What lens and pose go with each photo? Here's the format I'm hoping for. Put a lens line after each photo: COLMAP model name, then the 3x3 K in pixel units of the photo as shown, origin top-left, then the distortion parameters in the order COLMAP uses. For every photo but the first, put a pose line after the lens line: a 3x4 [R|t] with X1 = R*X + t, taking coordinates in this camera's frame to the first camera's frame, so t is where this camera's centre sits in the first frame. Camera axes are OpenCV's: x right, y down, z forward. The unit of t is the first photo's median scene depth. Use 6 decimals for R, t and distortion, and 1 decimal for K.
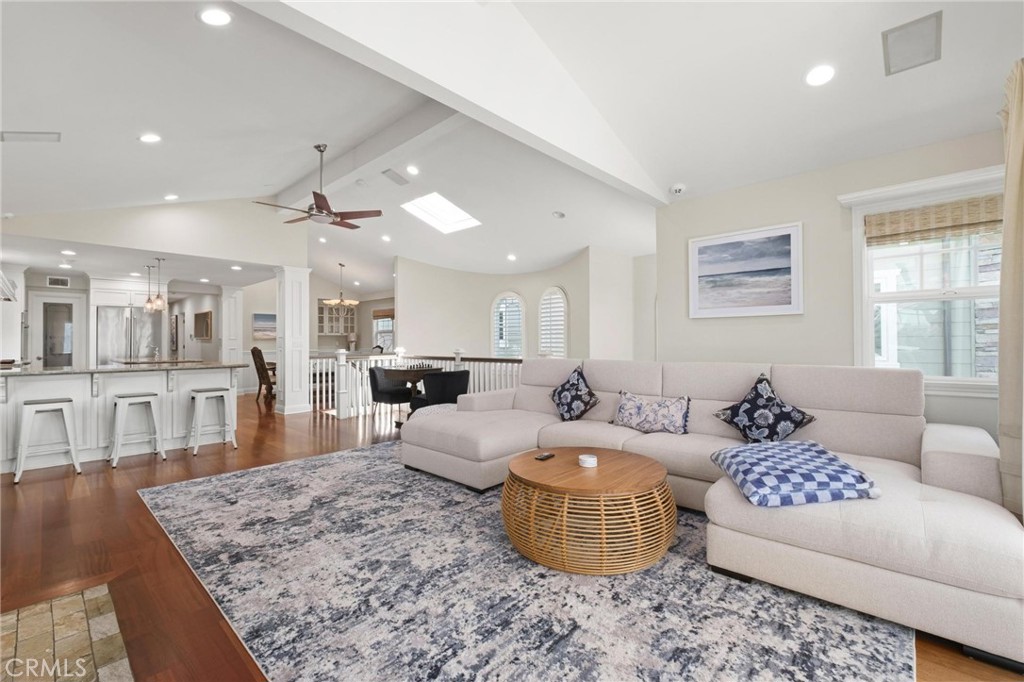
lens RADIAL K [[446.1, 0, 521.6], [0, 446.1, 336.8], [0, 0, 1]] dist [0.002754, -0.005000]
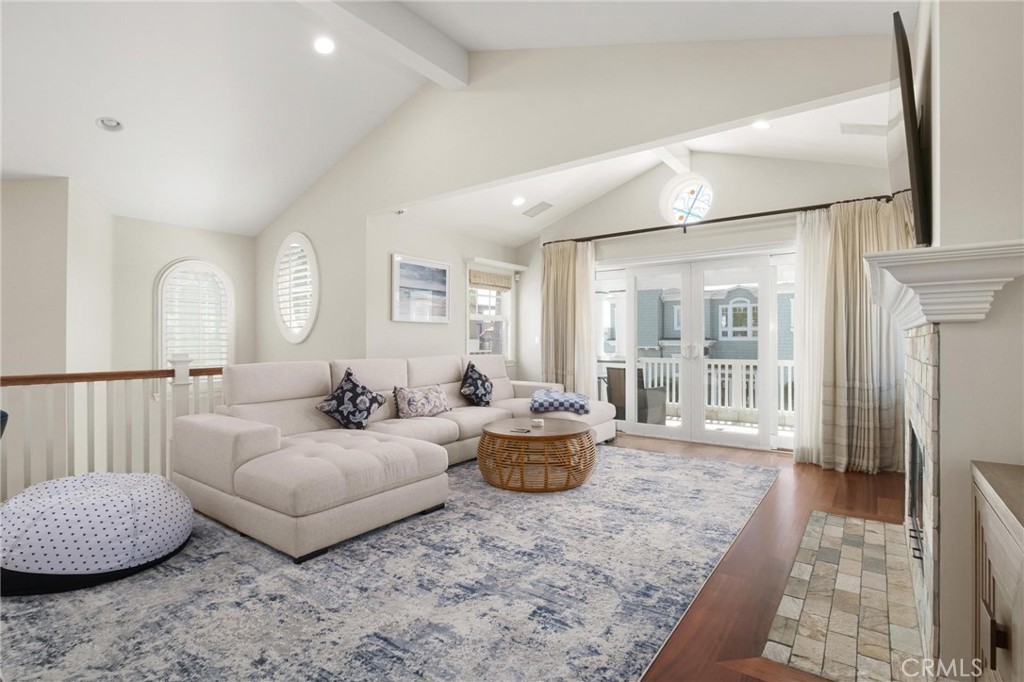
lens RADIAL K [[482.2, 0, 513.1], [0, 482.2, 356.9], [0, 0, 1]] dist [-0.008544, -0.000956]
pose [[-0.107988, -0.031521, 0.993652, -1.123782], [-0.011957, 0.999466, 0.030406, 0.013378], [-0.994080, -0.008598, -0.108308, 1.008862]]
